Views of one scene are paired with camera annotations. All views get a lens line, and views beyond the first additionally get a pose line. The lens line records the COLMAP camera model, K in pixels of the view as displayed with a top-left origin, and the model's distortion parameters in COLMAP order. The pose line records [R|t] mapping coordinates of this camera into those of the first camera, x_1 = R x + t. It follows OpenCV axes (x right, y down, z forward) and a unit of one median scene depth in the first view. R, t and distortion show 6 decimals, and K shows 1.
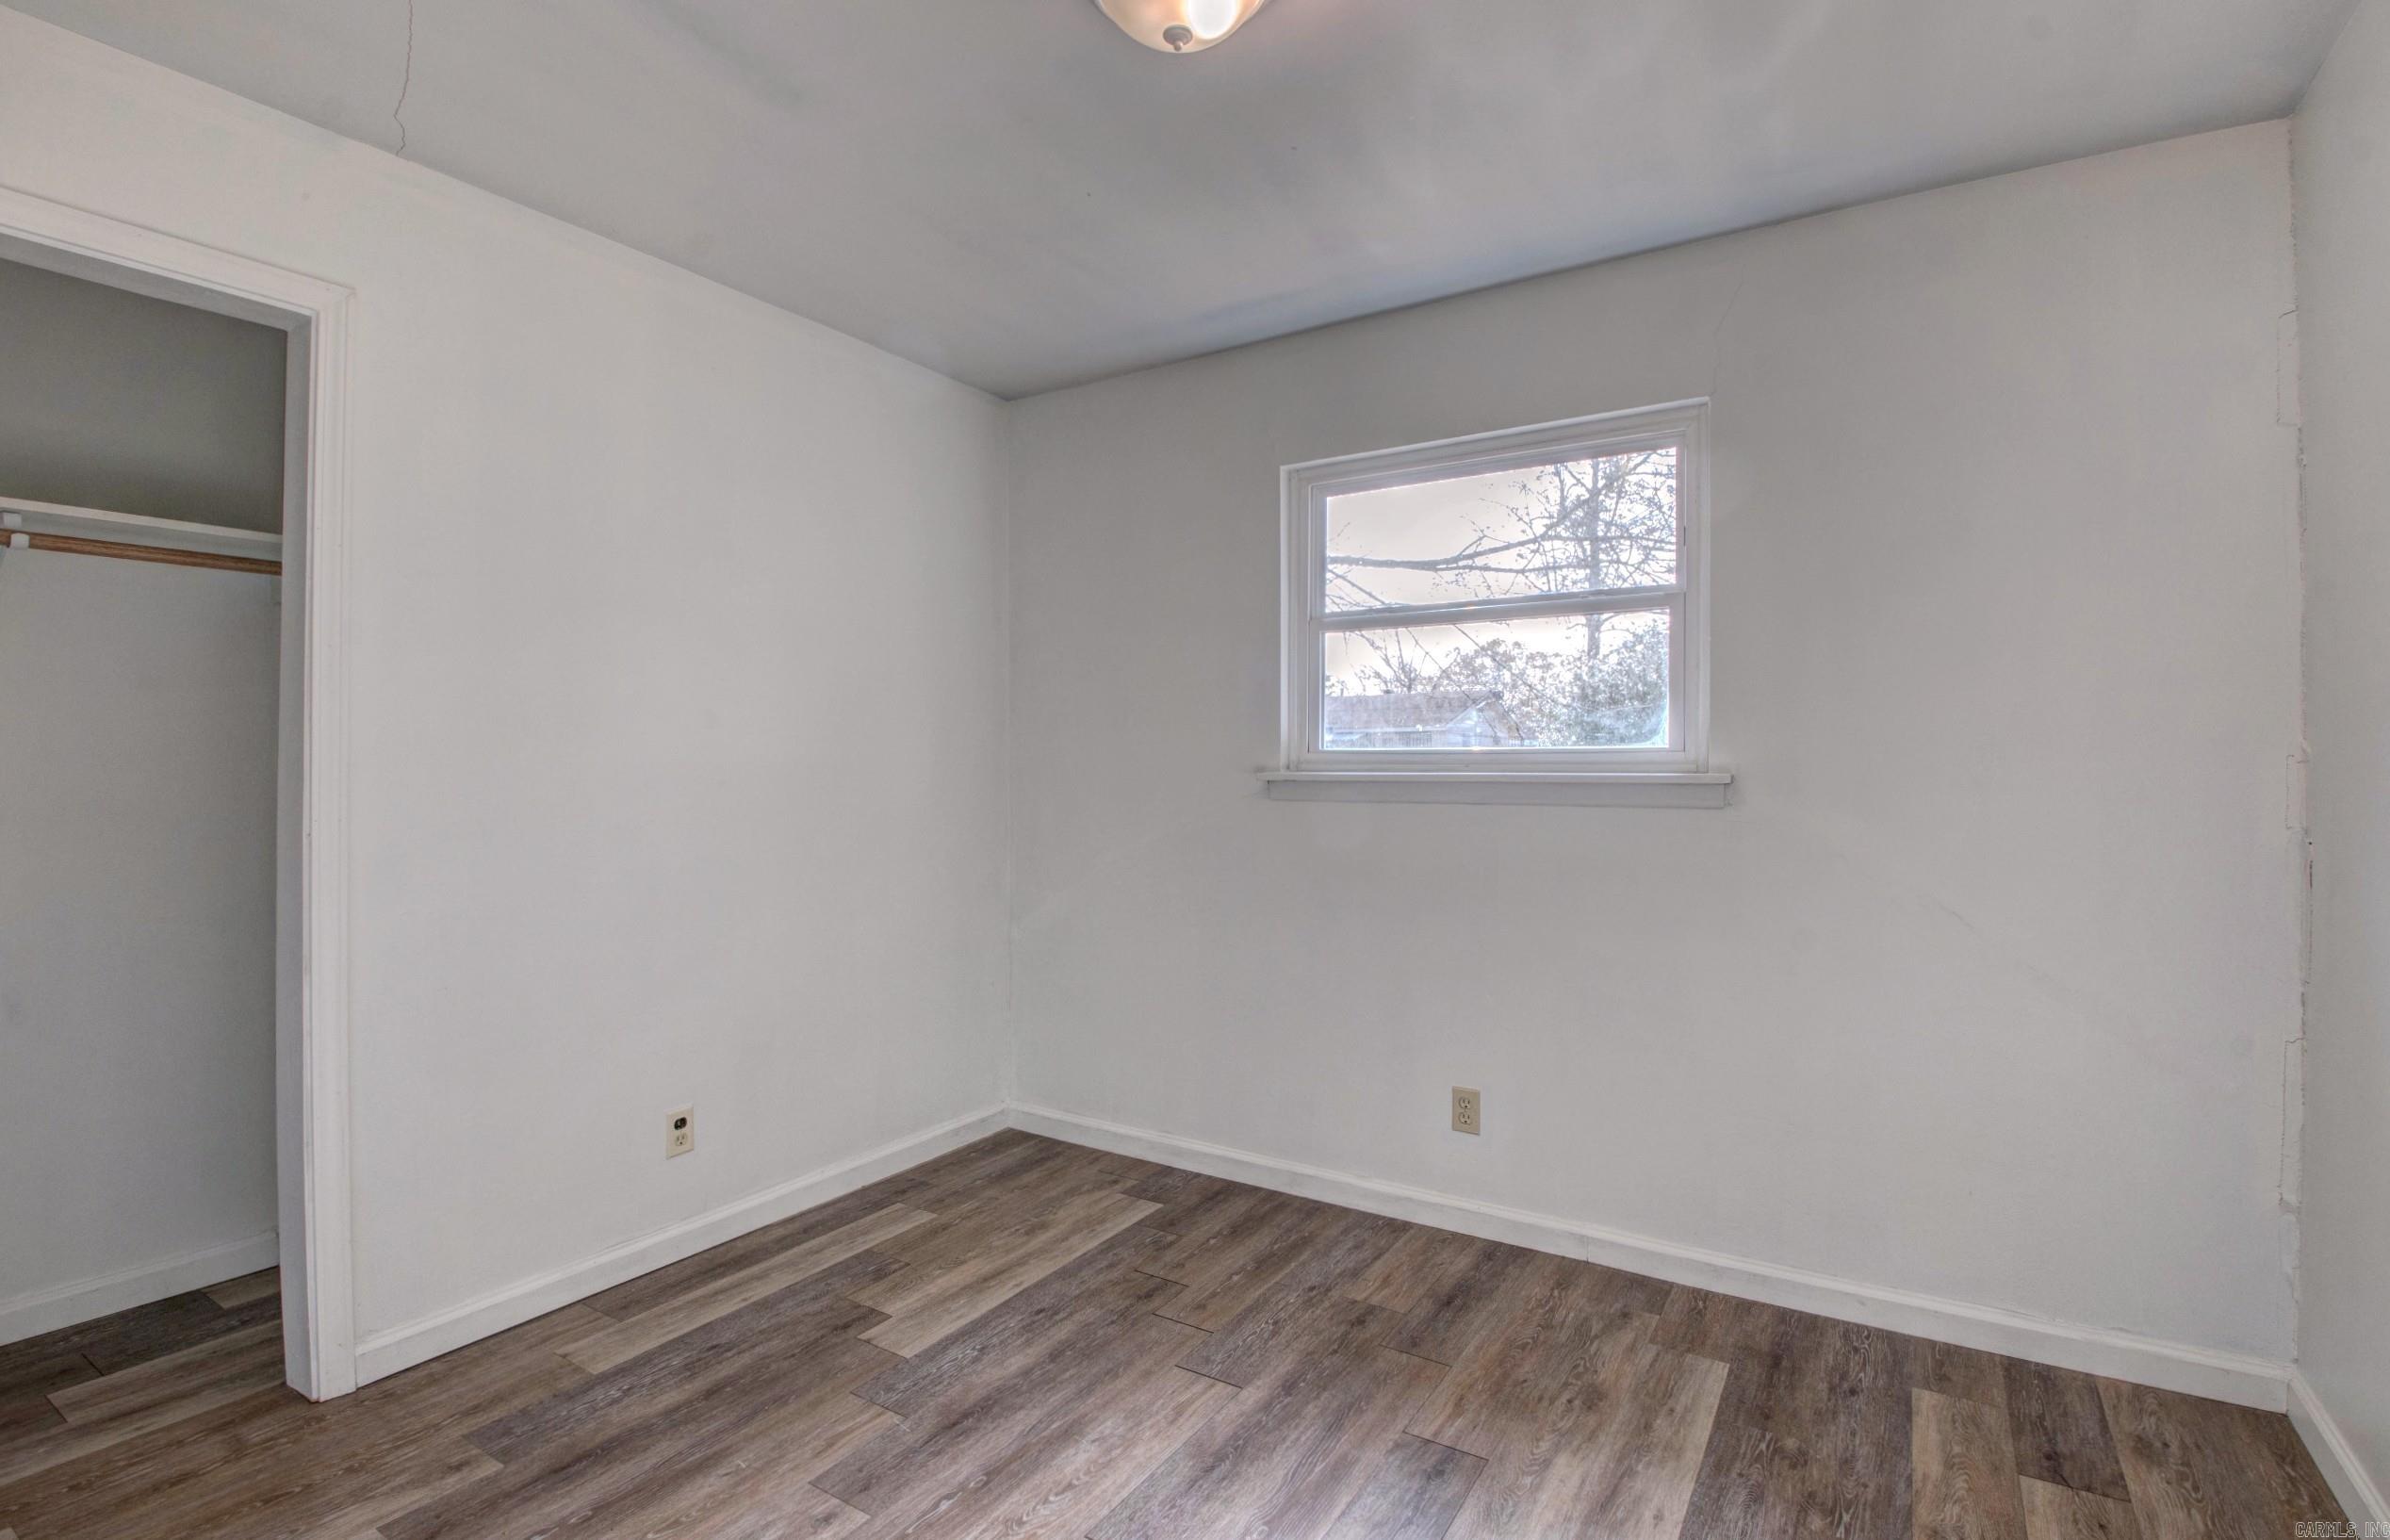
lens RADIAL K [[1120.7, 0, 1173.1], [0, 1120.7, 768.2], [0, 0, 1]] dist [0.007085, -0.018838]
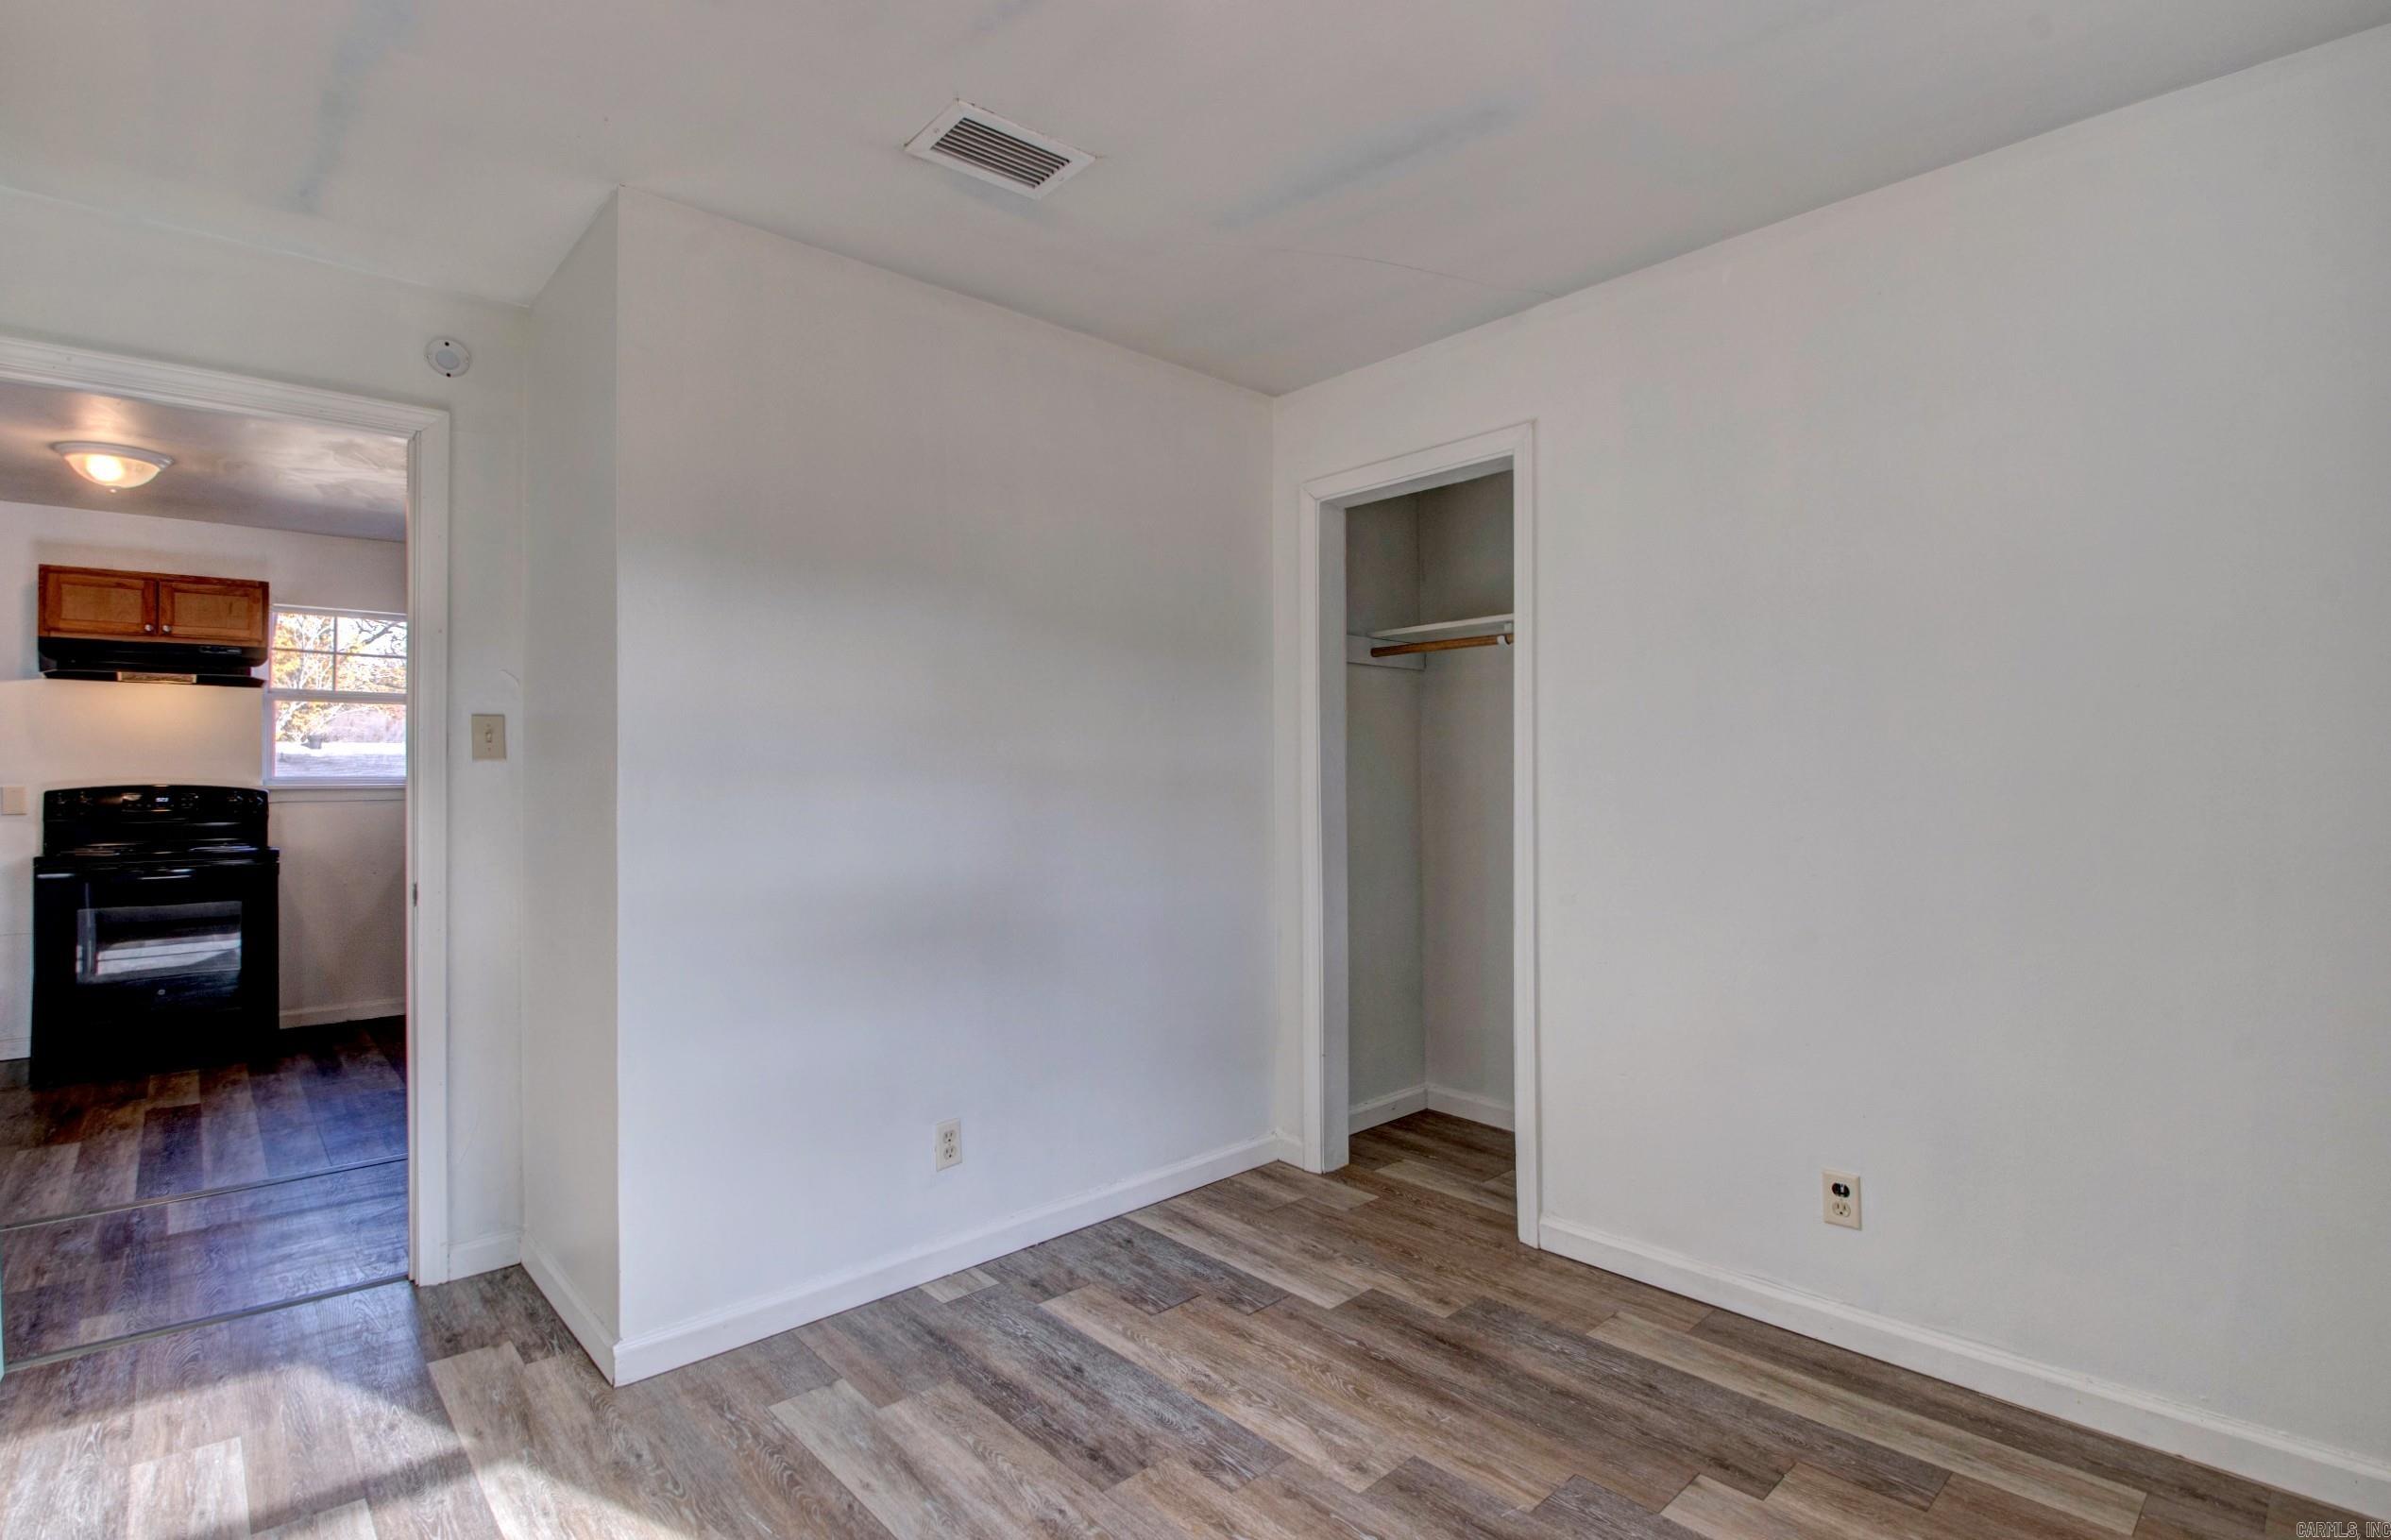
lens RADIAL K [[1121.1, 0, 1192.9], [0, 1121.1, 773.4], [0, 0, 1]] dist [0.007085, -0.018838]
pose [[-0.229061, 0.002619, -0.973409, 0.597702], [0.001457, 0.999996, 0.002348, -0.009504], [0.973411, -0.000881, -0.229064, 0.822703]]
